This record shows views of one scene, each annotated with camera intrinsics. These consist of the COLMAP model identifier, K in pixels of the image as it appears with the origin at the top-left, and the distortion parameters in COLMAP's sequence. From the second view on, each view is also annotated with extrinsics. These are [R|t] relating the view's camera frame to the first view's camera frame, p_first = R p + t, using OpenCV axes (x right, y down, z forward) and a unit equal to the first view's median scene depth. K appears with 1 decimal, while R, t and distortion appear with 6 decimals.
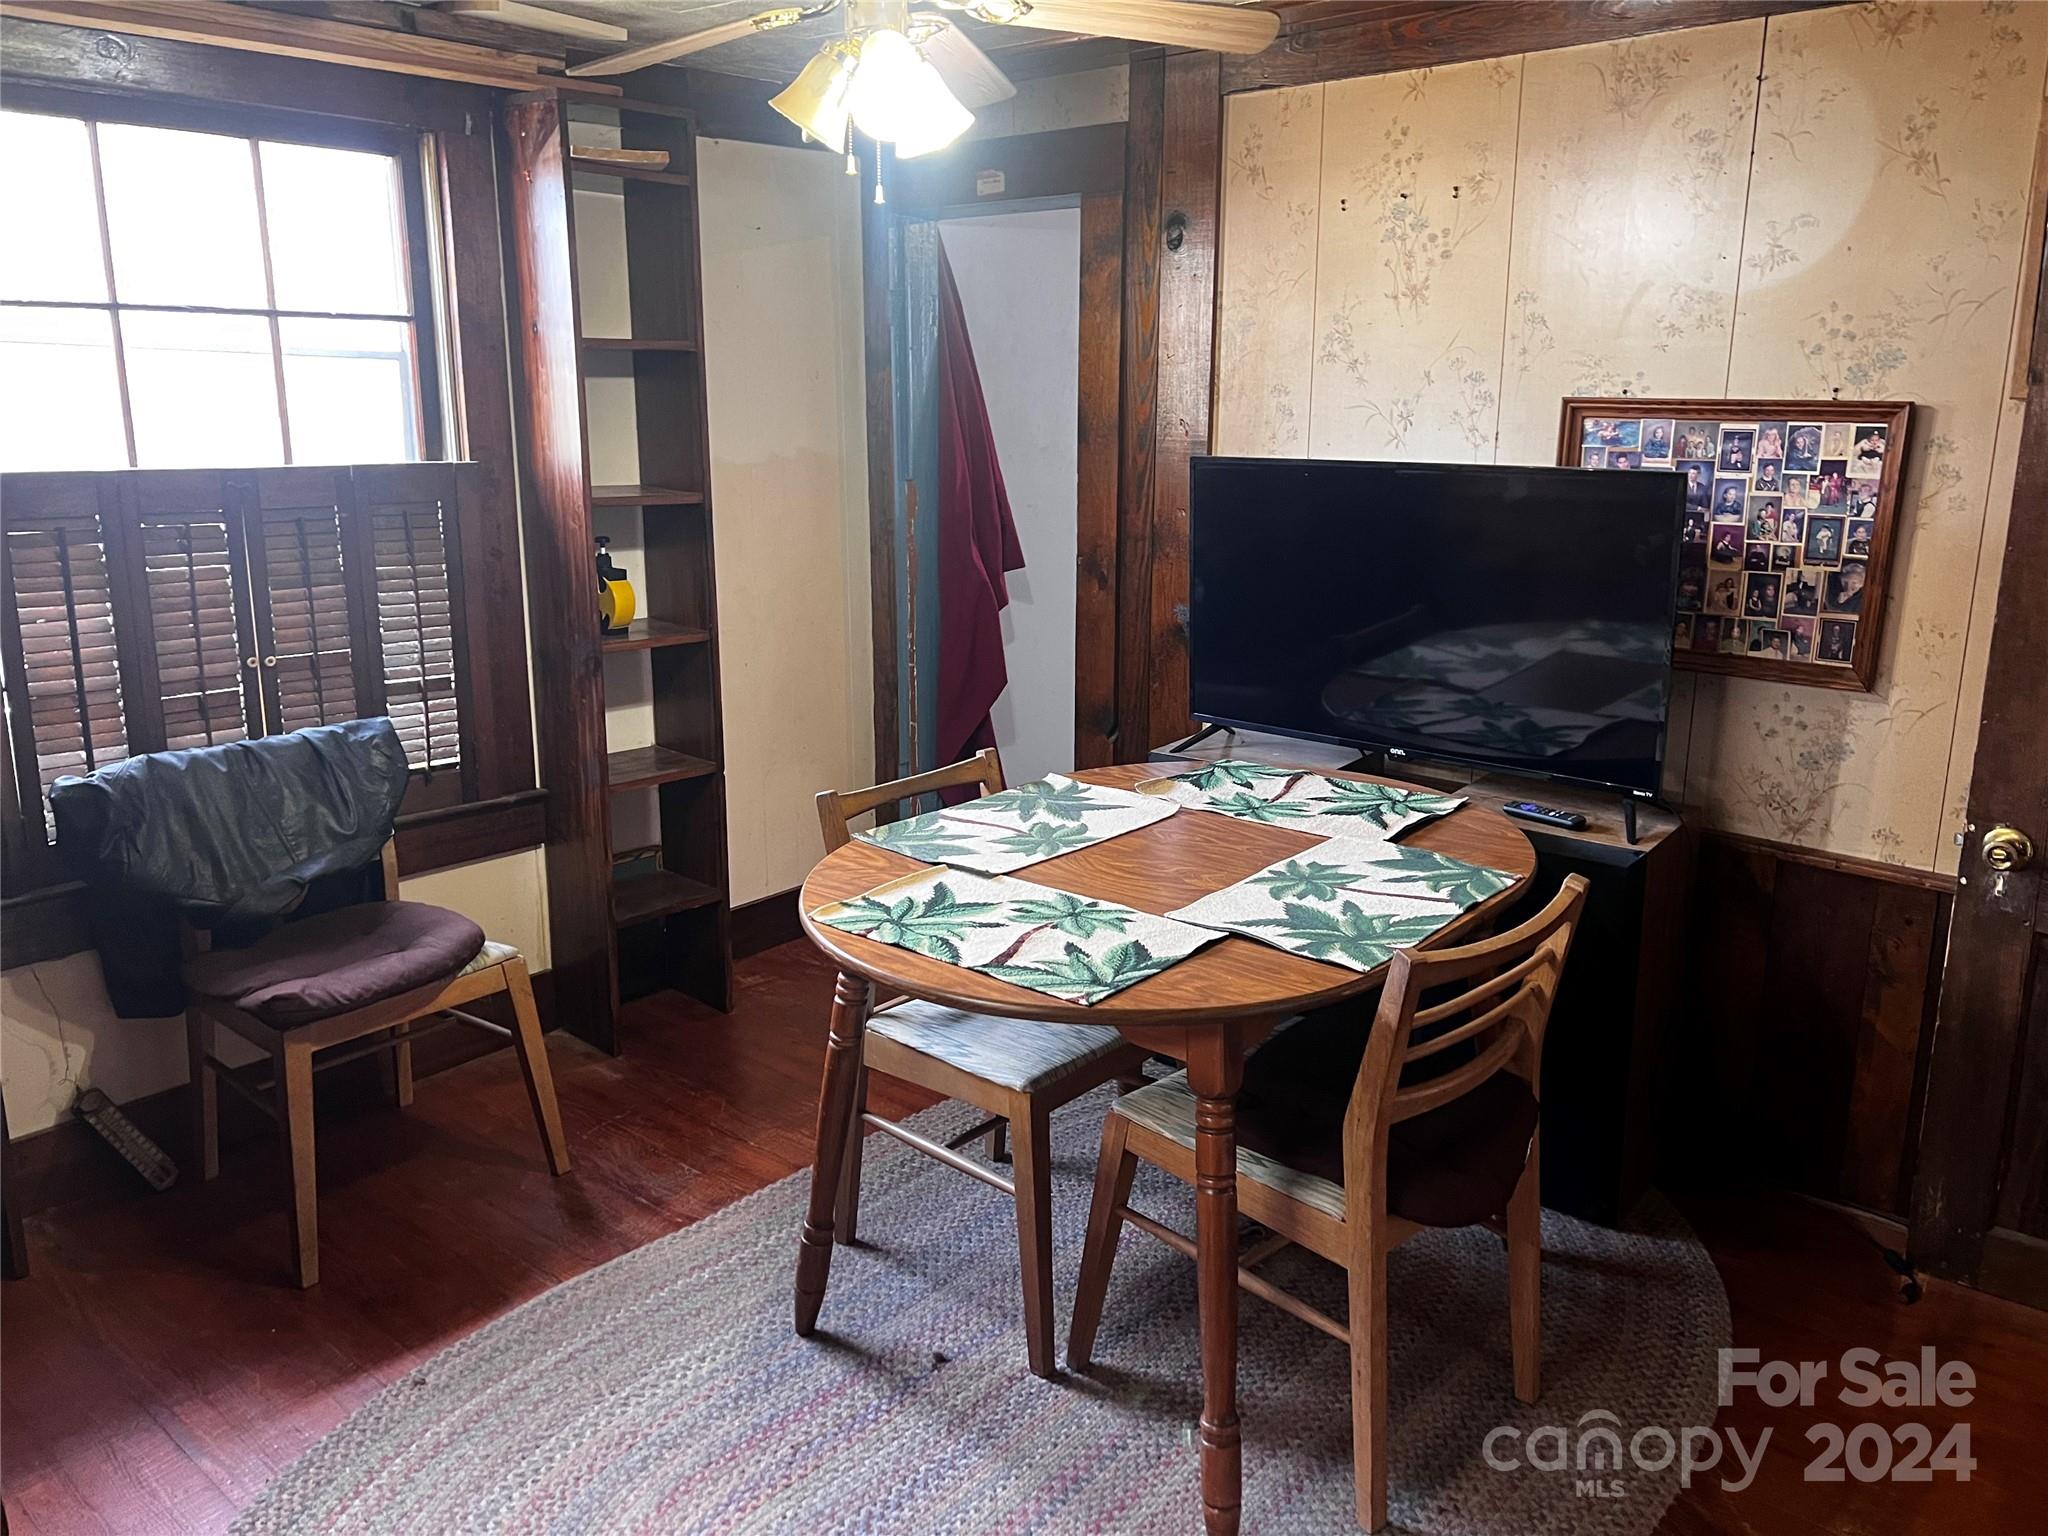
lens RADIAL K [[1554.3, 0, 1027.2], [0, 1554.3, 755.9], [0, 0, 1]] dist [-0.015088, -0.008757]
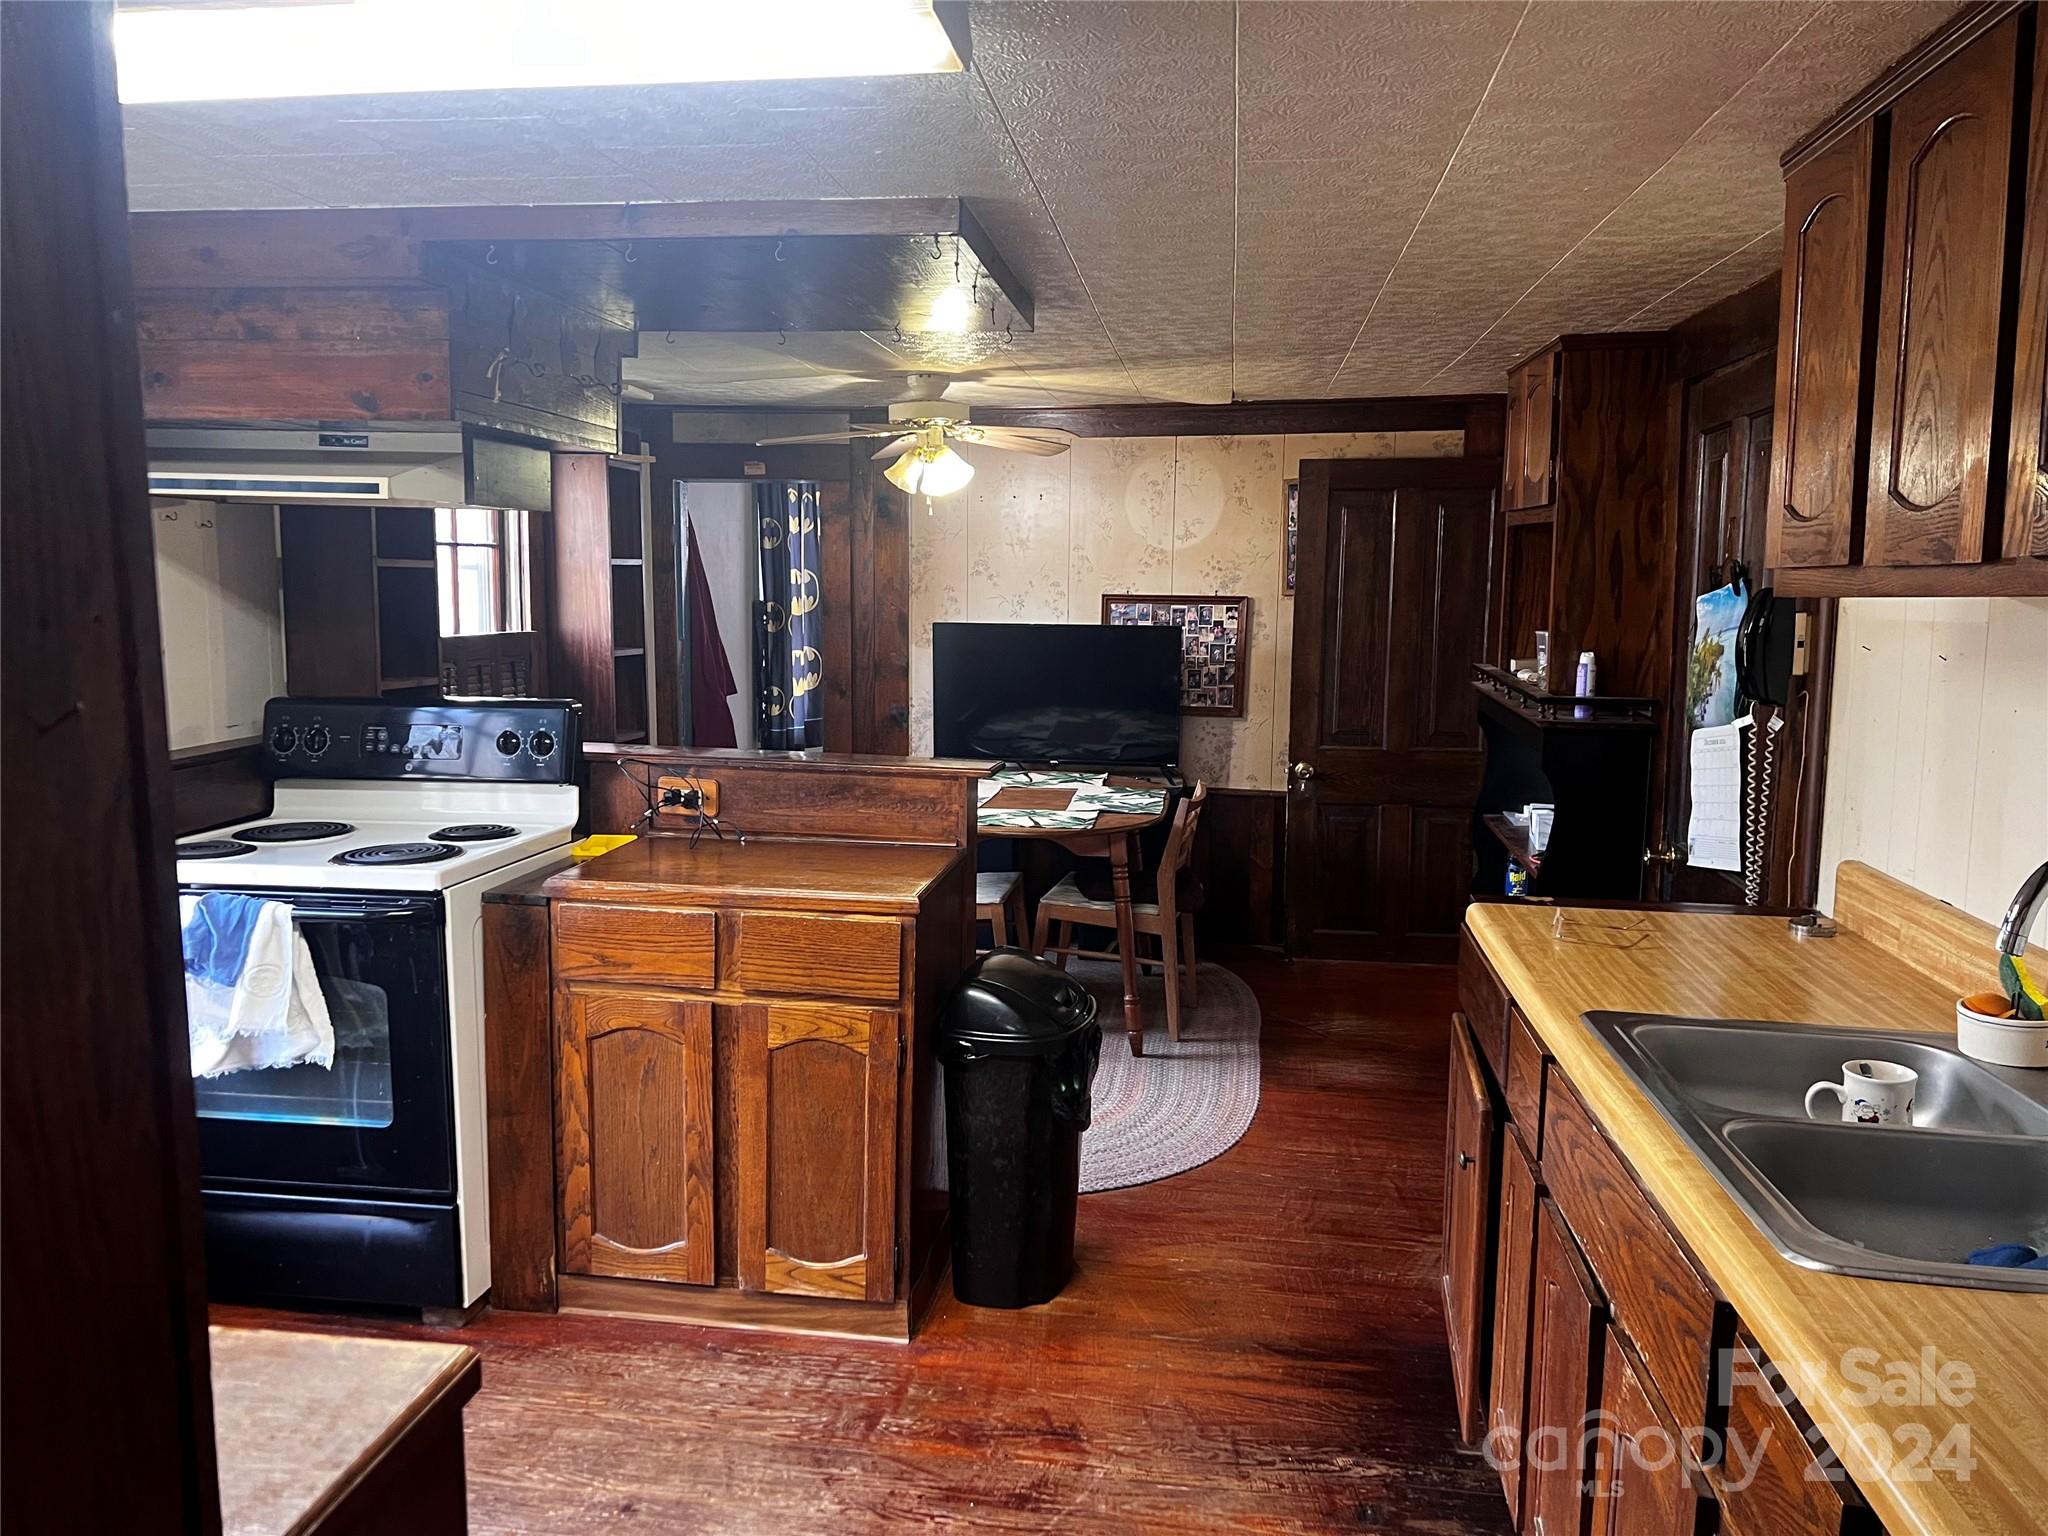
lens RADIAL K [[1554.3, 0, 1021.2], [0, 1554.3, 771.8], [0, 0, 1]] dist [-0.015088, -0.008757]
pose [[0.831741, -0.063603, 0.551508, -1.041369], [0.117029, 0.991180, -0.062186, 0.148943], [-0.542689, 0.116265, 0.831848, -0.778530]]
